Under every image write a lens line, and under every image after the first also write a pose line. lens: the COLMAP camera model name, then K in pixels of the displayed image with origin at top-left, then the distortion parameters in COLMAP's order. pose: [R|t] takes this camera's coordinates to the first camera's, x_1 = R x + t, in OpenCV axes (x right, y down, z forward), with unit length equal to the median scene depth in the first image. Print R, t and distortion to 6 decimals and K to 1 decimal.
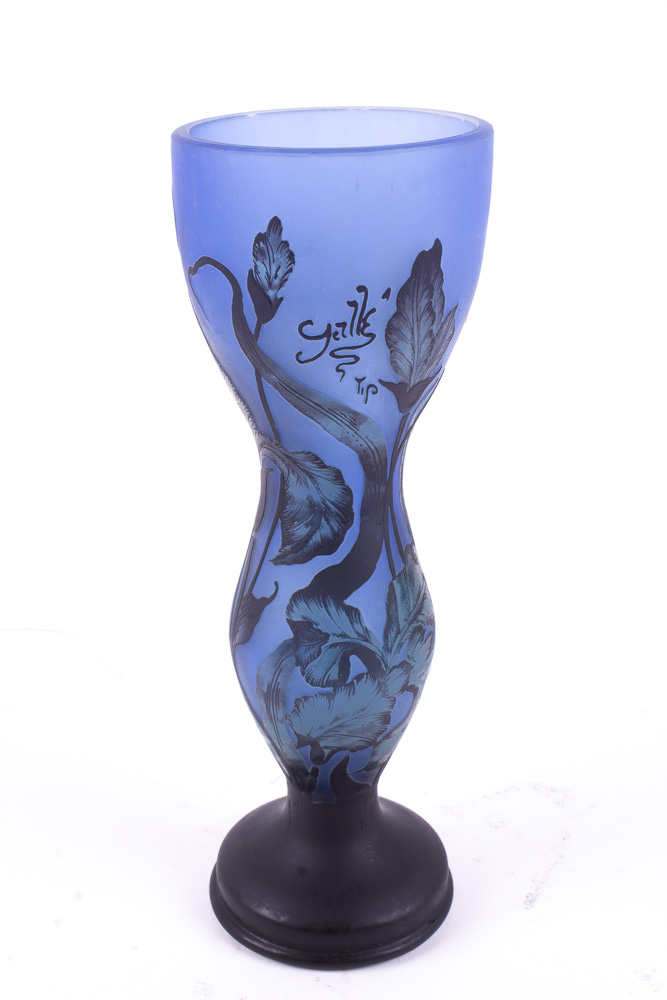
lens RADIAL K [[960.7, 0, 333.5], [0, 960.7, 500.0], [0, 0, 1]] dist [-0.104102, 0.001157]
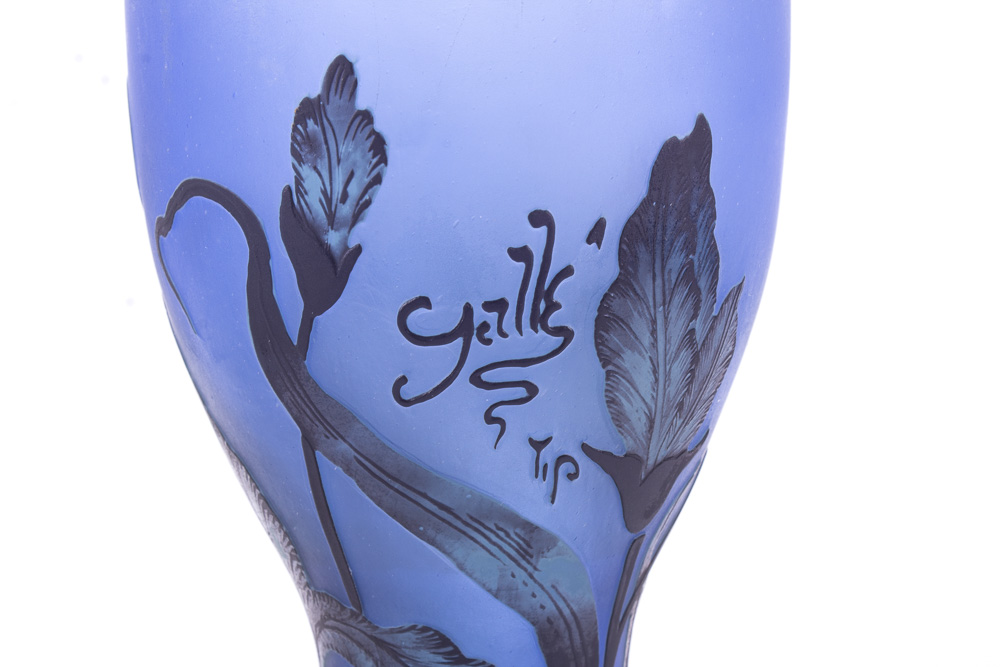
lens RADIAL K [[1577.8, 0, 500.0], [0, 1577.8, 333.5], [0, 0, 1]] dist [-0.006543, 0.001354]
pose [[0.999073, -0.027633, 0.032995, -0.012334], [0.035793, 0.959188, -0.280495, 0.027697], [-0.023897, 0.281416, 0.959288, 0.272450]]
